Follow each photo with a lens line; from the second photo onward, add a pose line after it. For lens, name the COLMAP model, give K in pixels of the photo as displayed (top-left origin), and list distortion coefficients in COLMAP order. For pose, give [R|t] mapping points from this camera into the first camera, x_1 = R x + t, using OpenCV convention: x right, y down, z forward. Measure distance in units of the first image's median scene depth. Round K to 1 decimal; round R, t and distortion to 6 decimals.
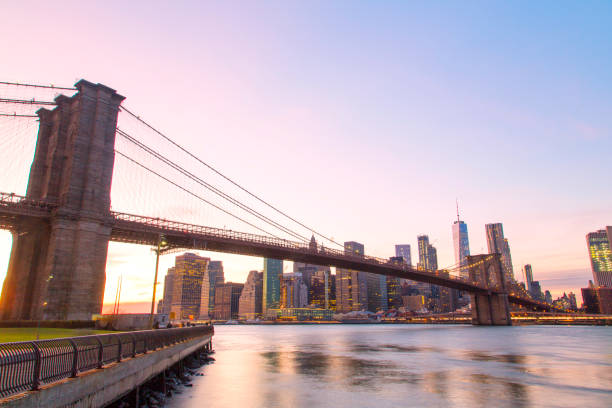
lens RADIAL K [[413.6, 0, 302.7], [0, 413.6, 205.0], [0, 0, 1]] dist [0.035264, 0.000947]
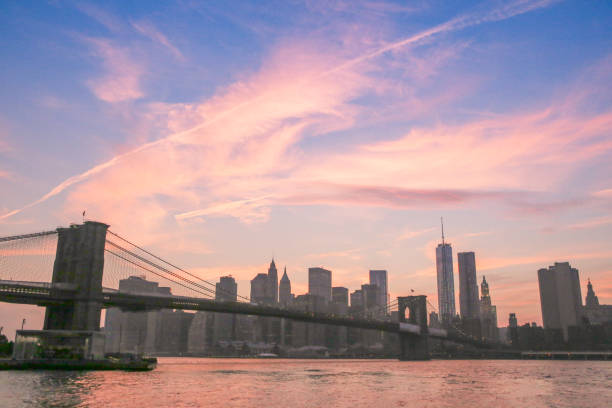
lens RADIAL K [[588.7, 0, 310.7], [0, 588.7, 191.1], [0, 0, 1]] dist [-0.049818, 0.000000]
pose [[0.999237, 0.020640, 0.033155, 0.082890], [-0.020643, 0.999787, -0.000250, -0.106322], [-0.033153, -0.000435, 0.999450, -0.371385]]
